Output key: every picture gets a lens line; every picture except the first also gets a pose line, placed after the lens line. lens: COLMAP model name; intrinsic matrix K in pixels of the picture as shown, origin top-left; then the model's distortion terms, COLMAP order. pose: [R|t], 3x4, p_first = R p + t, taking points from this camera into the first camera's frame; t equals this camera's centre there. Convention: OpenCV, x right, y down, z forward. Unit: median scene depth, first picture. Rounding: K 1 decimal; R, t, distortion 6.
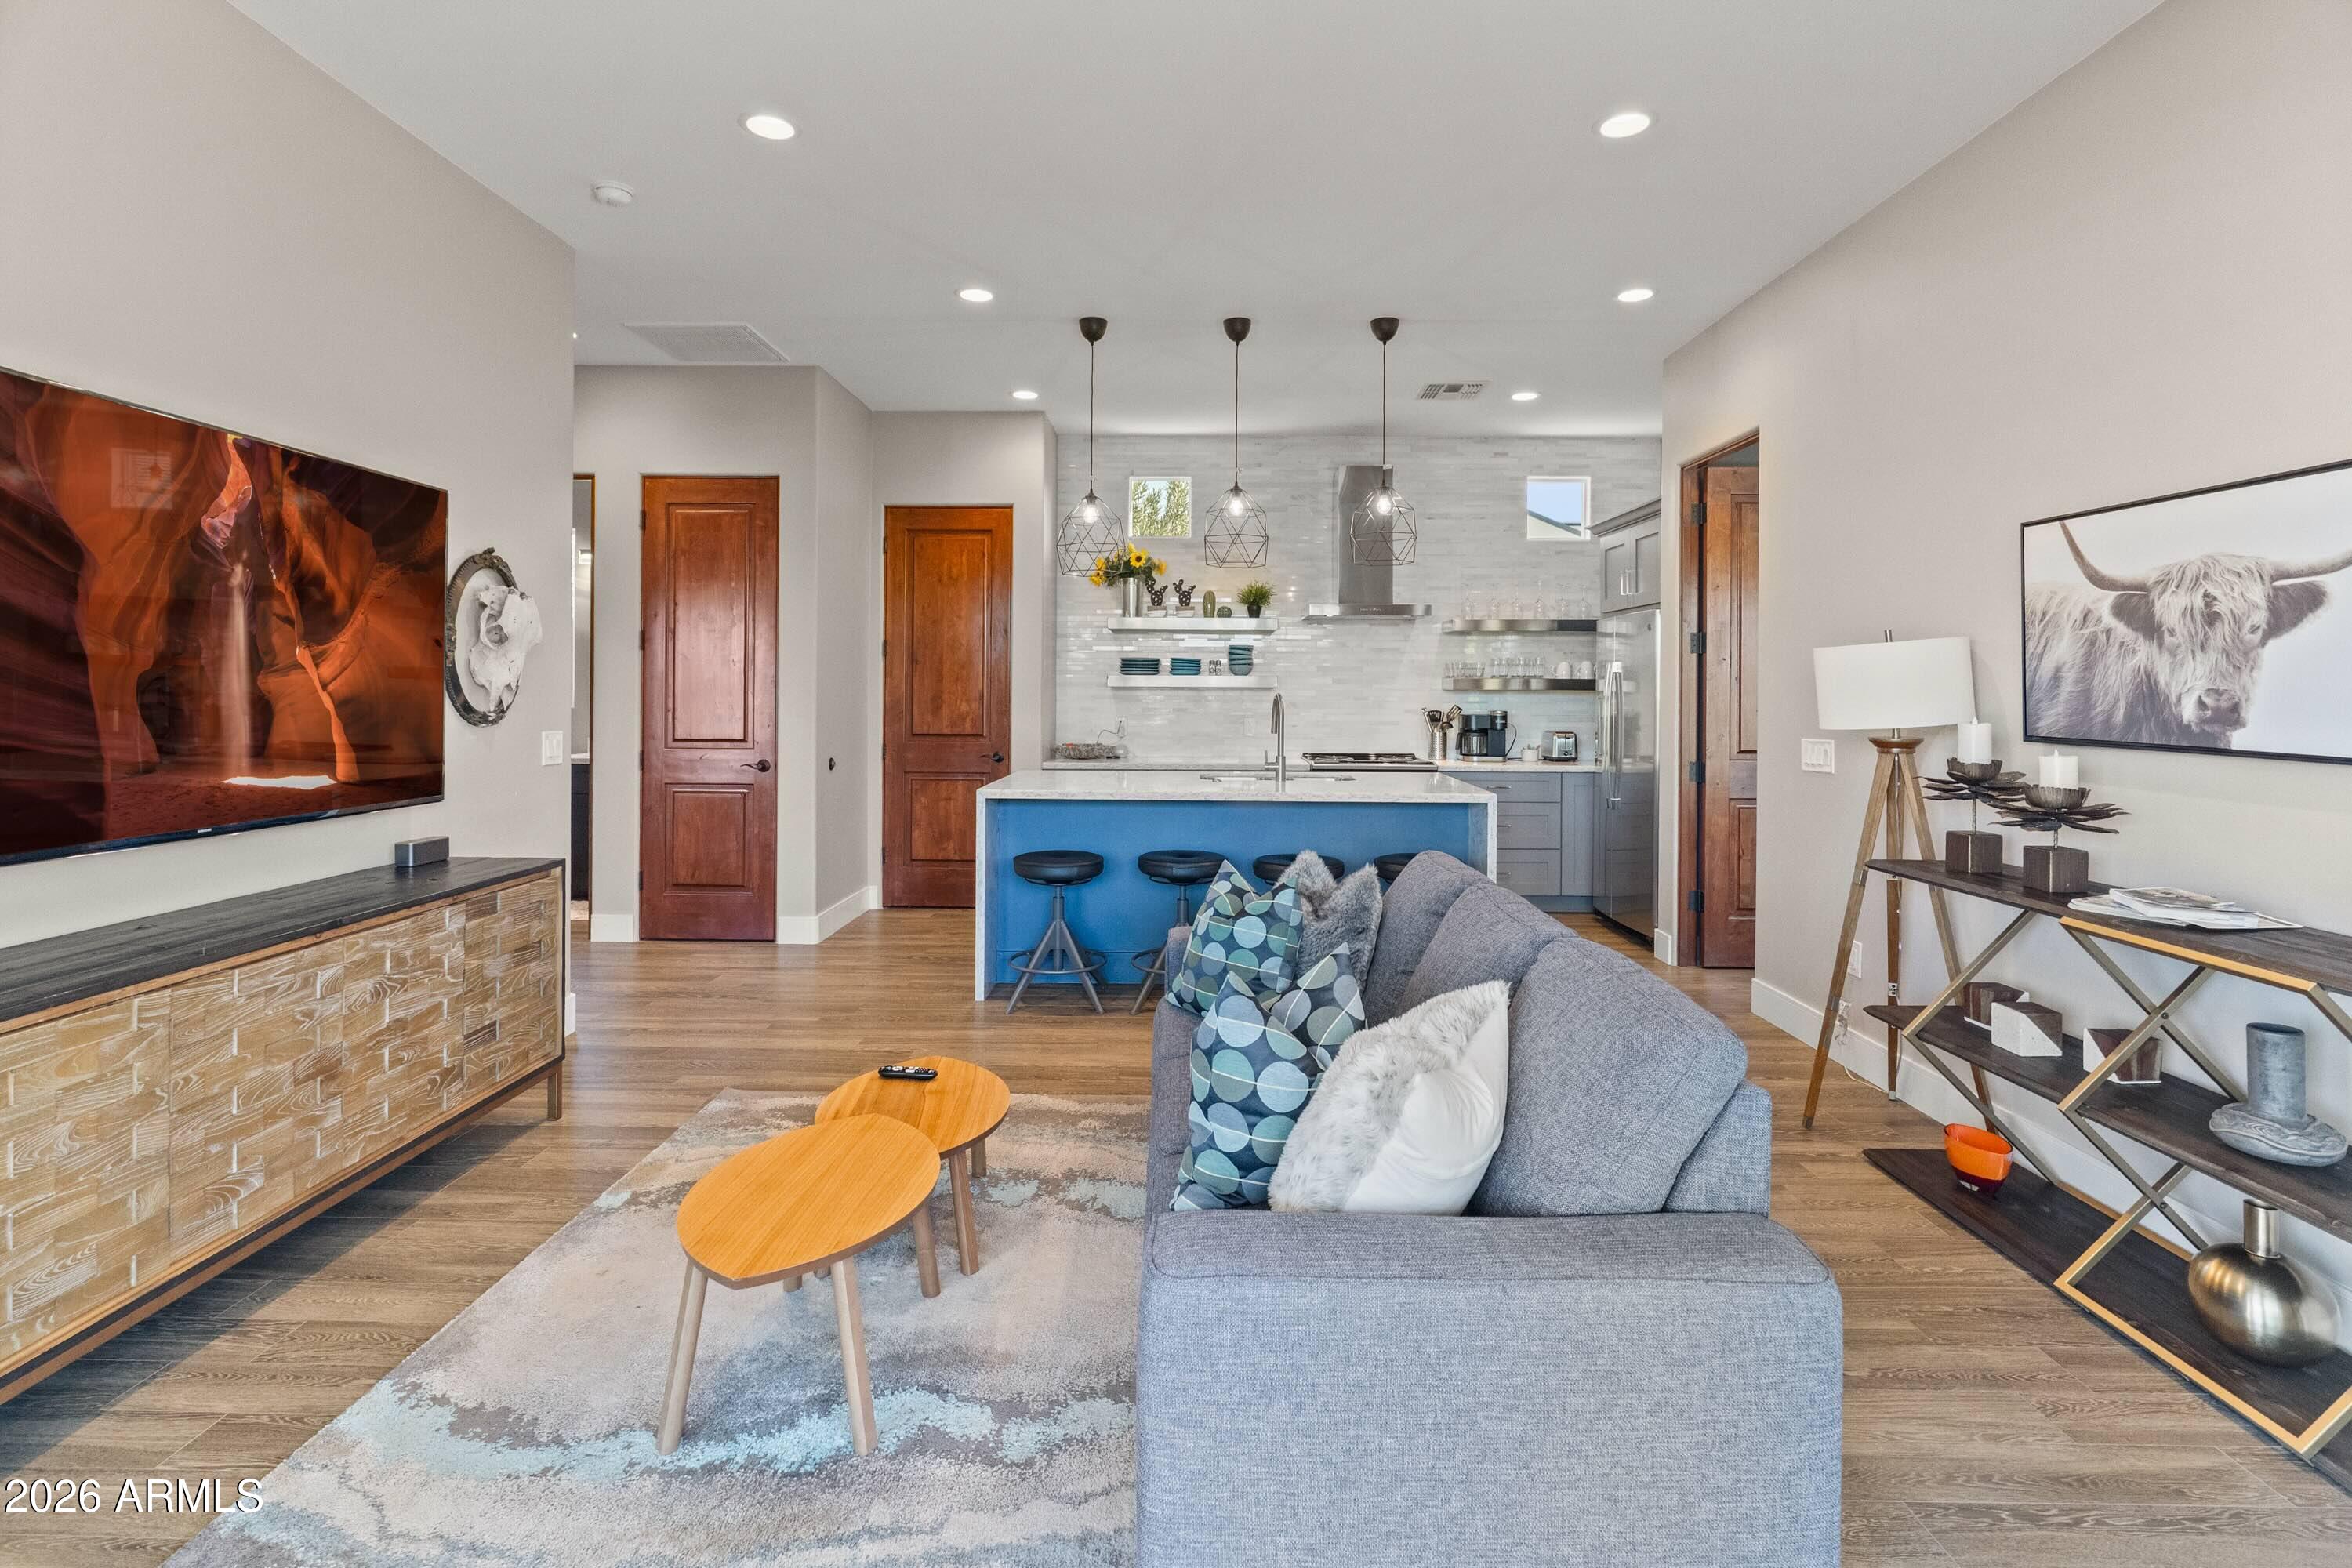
lens RADIAL K [[1117.8, 0, 1180.1], [0, 1117.8, 680.1], [0, 0, 1]] dist [0.000089, -0.000190]
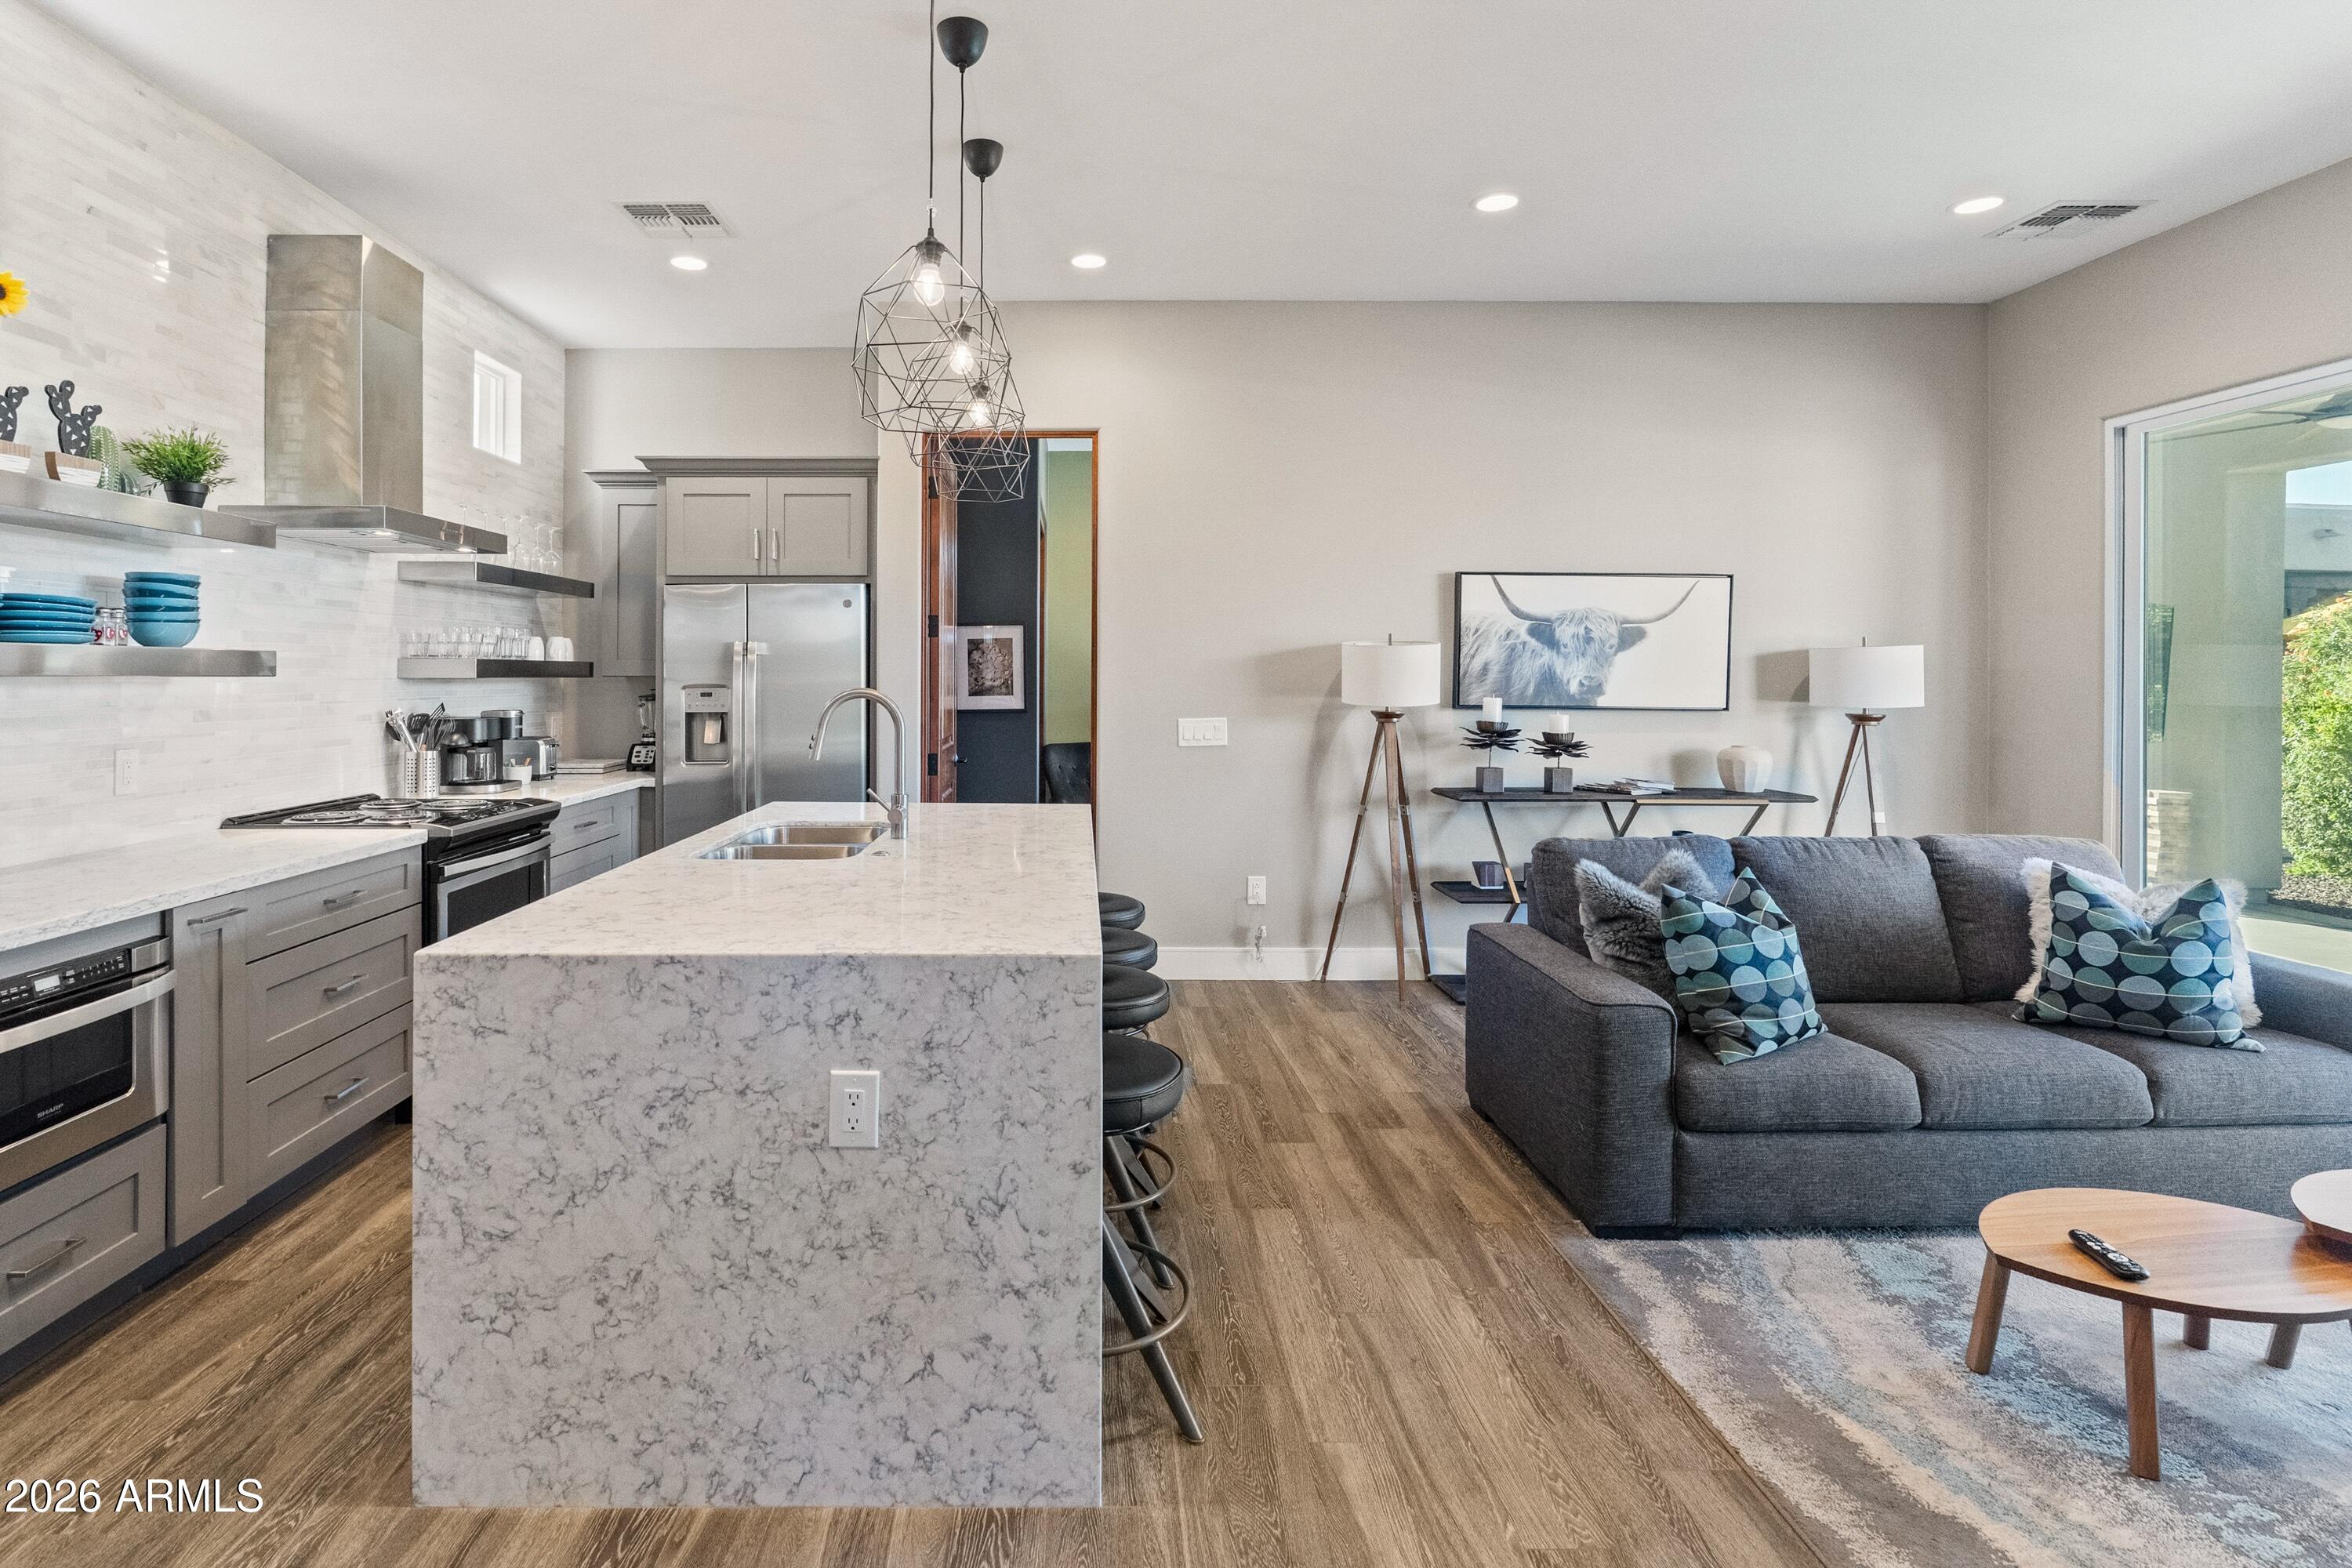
lens RADIAL K [[1117.8, 0, 1174.8], [0, 1117.8, 675.3], [0, 0, 1]] dist [0.000089, -0.000190]
pose [[-0.024257, -0.004689, 0.999695, -0.938091], [-0.007752, 0.999960, 0.004502, 0.003015], [-0.999676, -0.007640, -0.024293, 1.638874]]
